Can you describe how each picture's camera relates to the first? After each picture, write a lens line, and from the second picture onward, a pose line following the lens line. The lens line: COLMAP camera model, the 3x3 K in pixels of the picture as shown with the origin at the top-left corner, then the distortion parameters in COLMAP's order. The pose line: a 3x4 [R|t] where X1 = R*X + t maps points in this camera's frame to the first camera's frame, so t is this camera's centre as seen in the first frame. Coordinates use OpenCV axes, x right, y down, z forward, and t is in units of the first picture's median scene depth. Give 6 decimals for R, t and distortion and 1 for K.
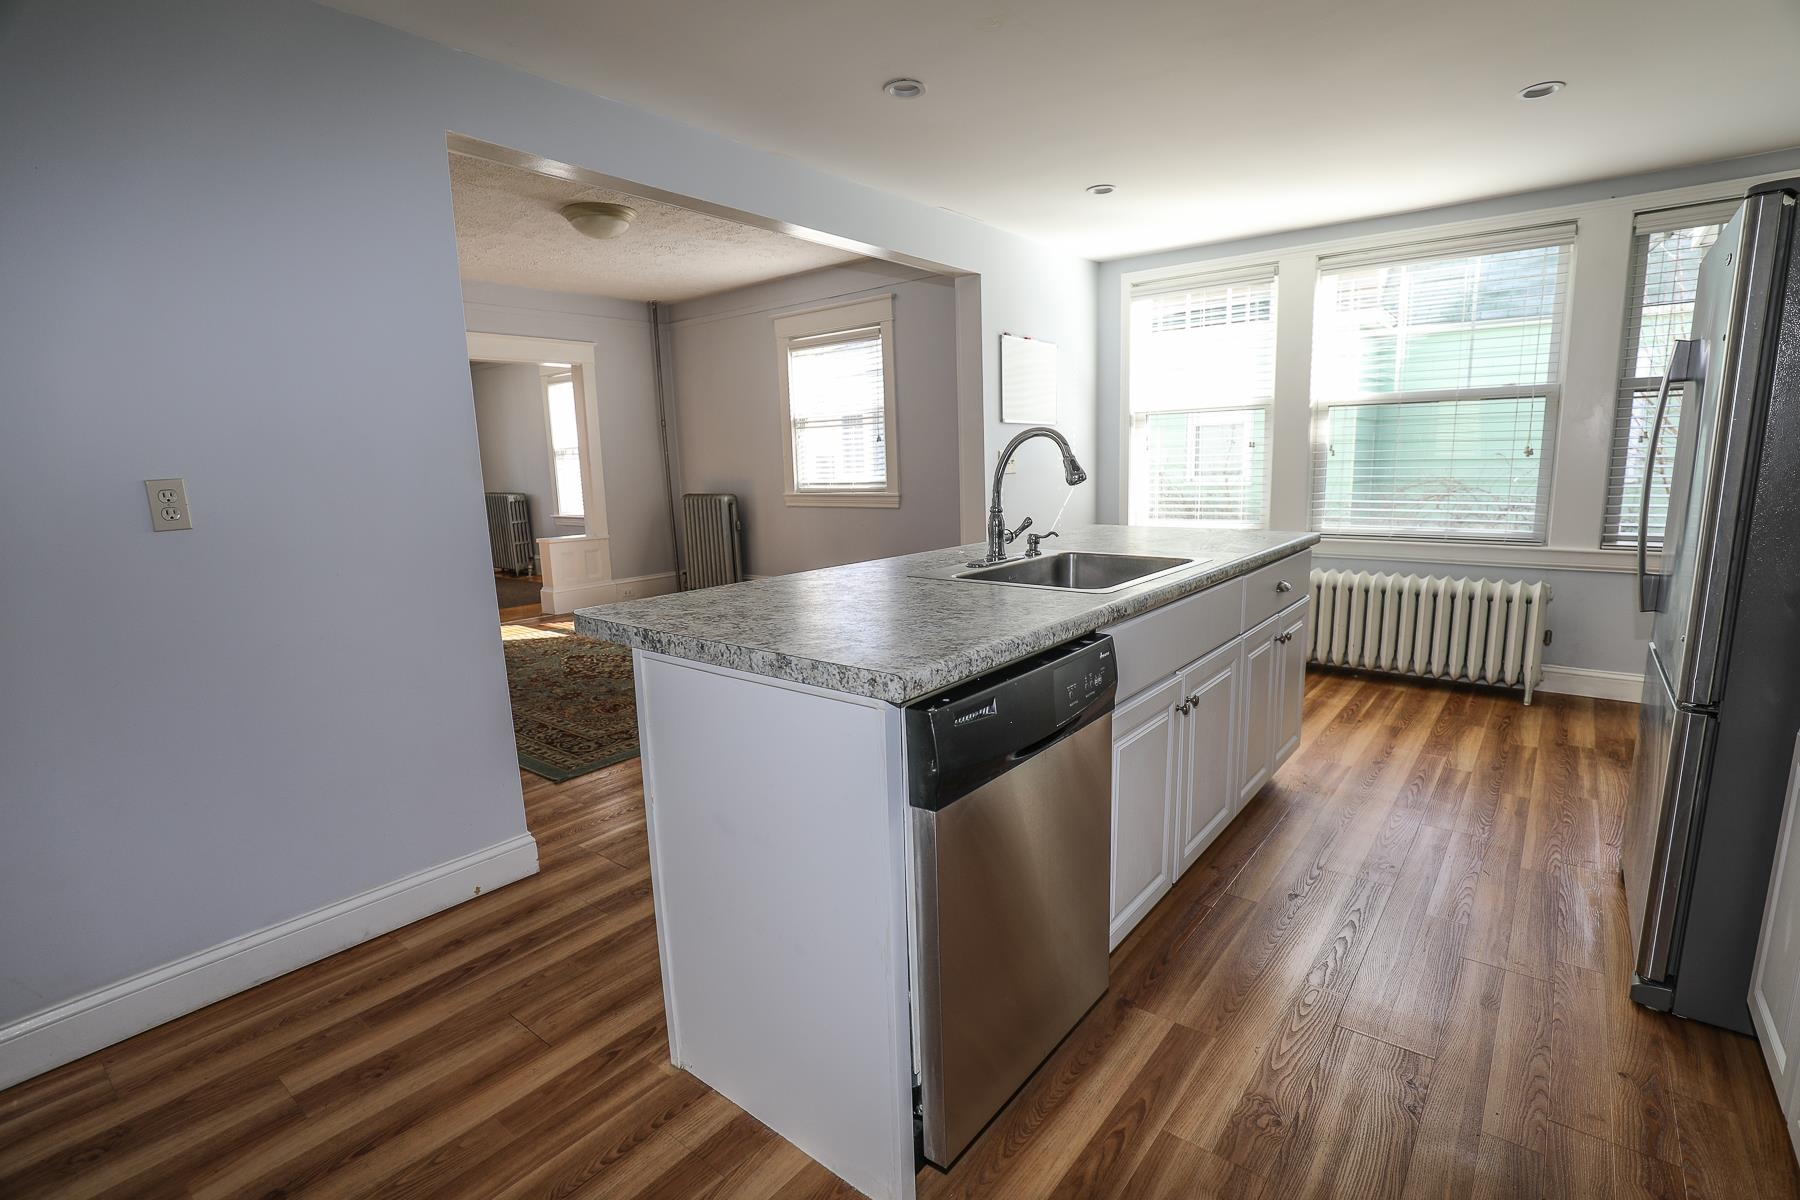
lens RADIAL K [[845.3, 0, 913.7], [0, 845.3, 614.7], [0, 0, 1]] dist [-0.041025, 0.008532]
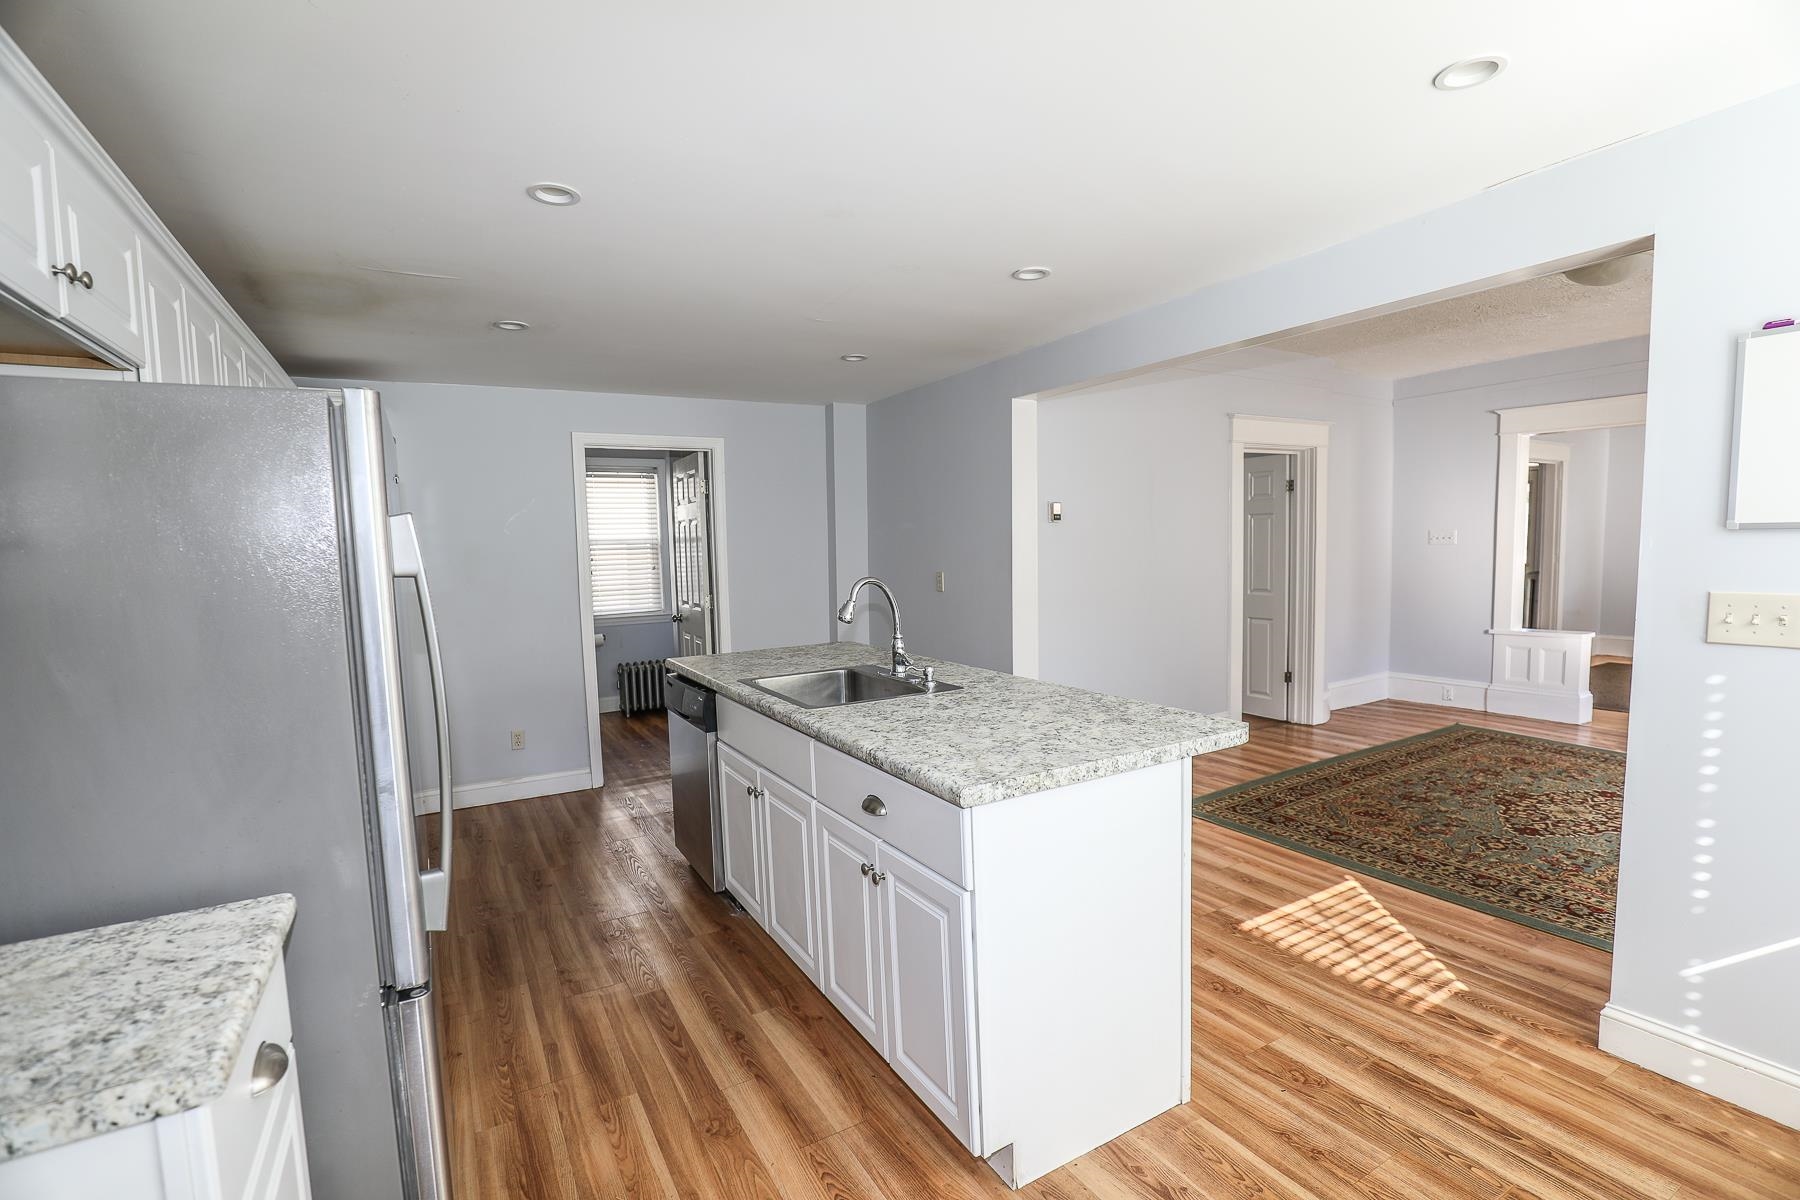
lens RADIAL K [[820.5, 0, 911.2], [0, 820.5, 613.3], [0, 0, 1]] dist [-0.029729, 0.001062]
pose [[-0.363722, 0.116913, -0.924141, 0.631780], [-0.135799, 0.974838, 0.176775, -0.195043], [0.921556, 0.189795, -0.338693, 0.725940]]
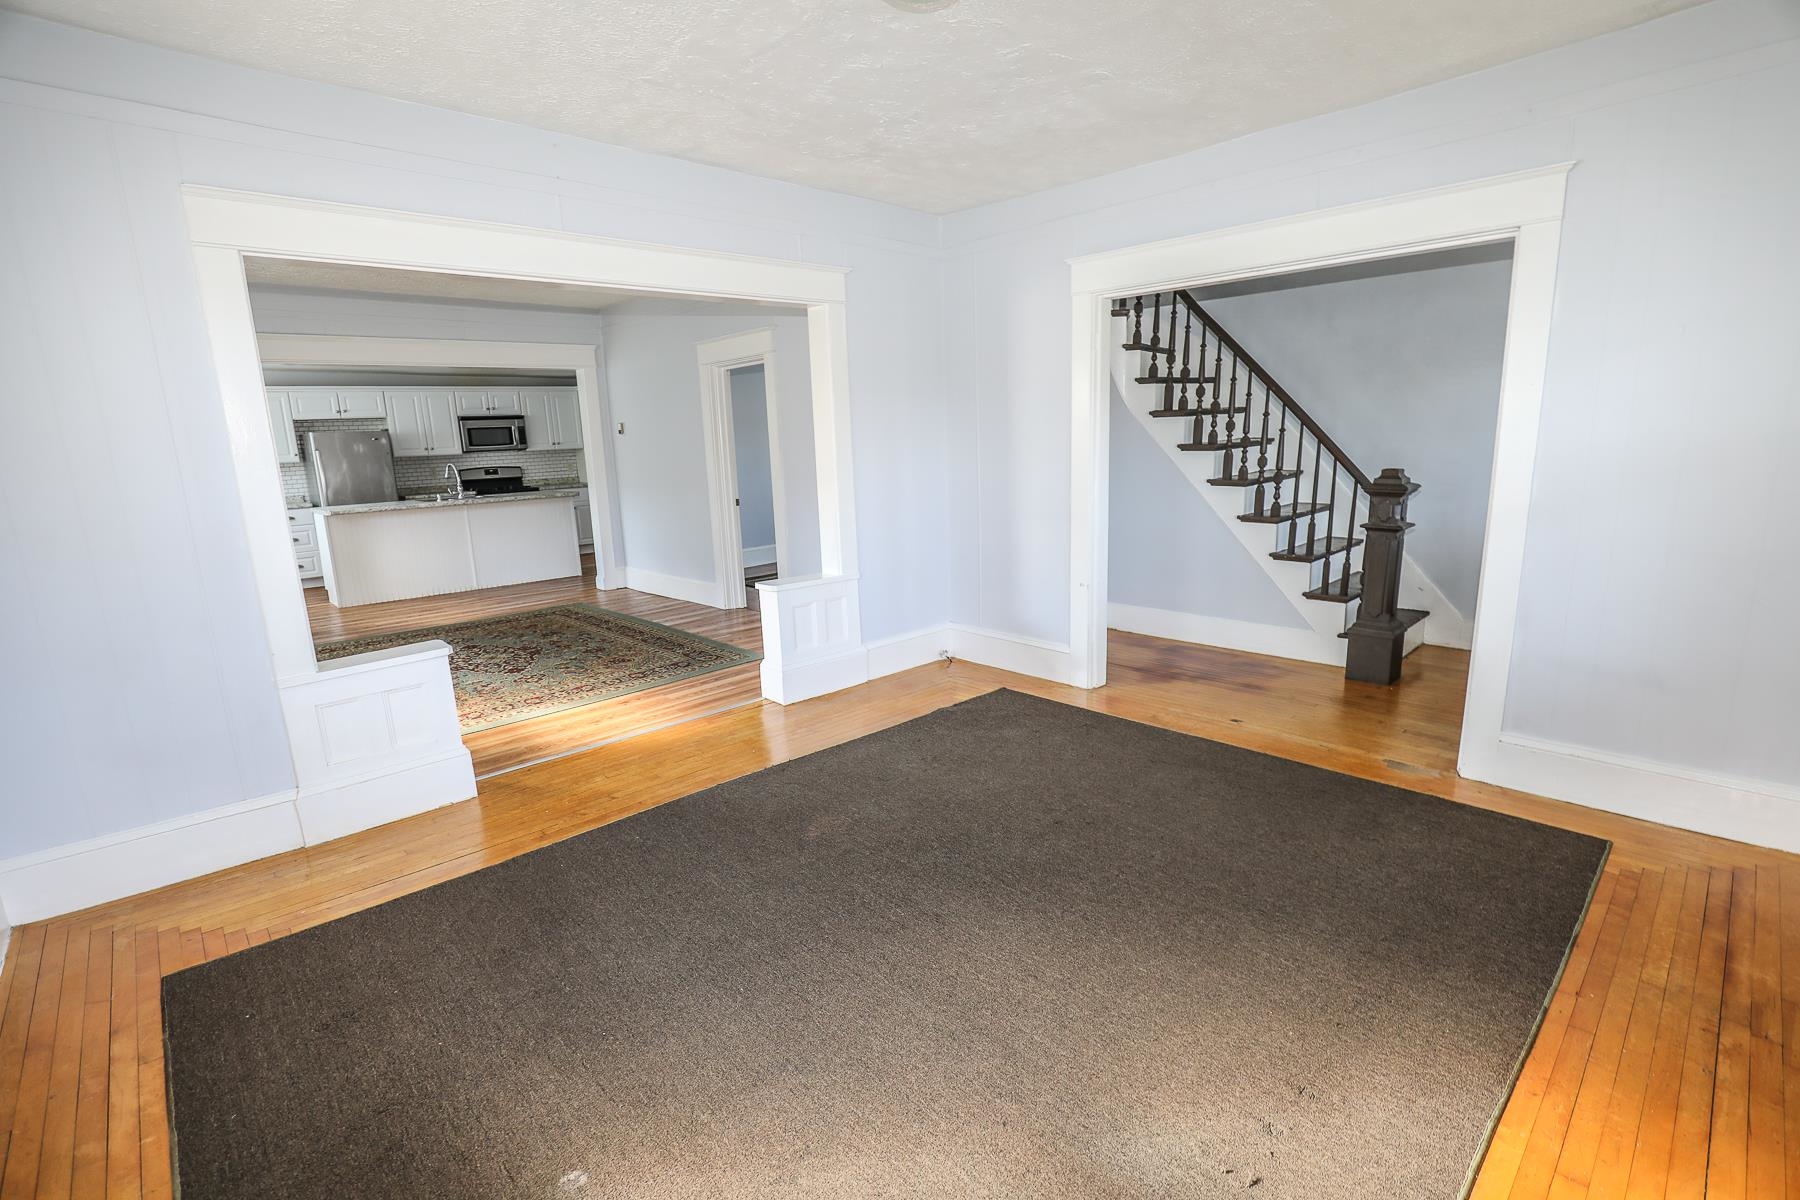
lens RADIAL K [[820.5, 0, 911.2], [0, 820.5, 613.3], [0, 0, 1]] dist [-0.029729, 0.001062]
pose [[-0.988241, 0.028474, 0.150232, -1.197425], [0.084499, 0.920554, 0.381366, -0.401113], [-0.127438, 0.389576, -0.912135, 2.125560]]
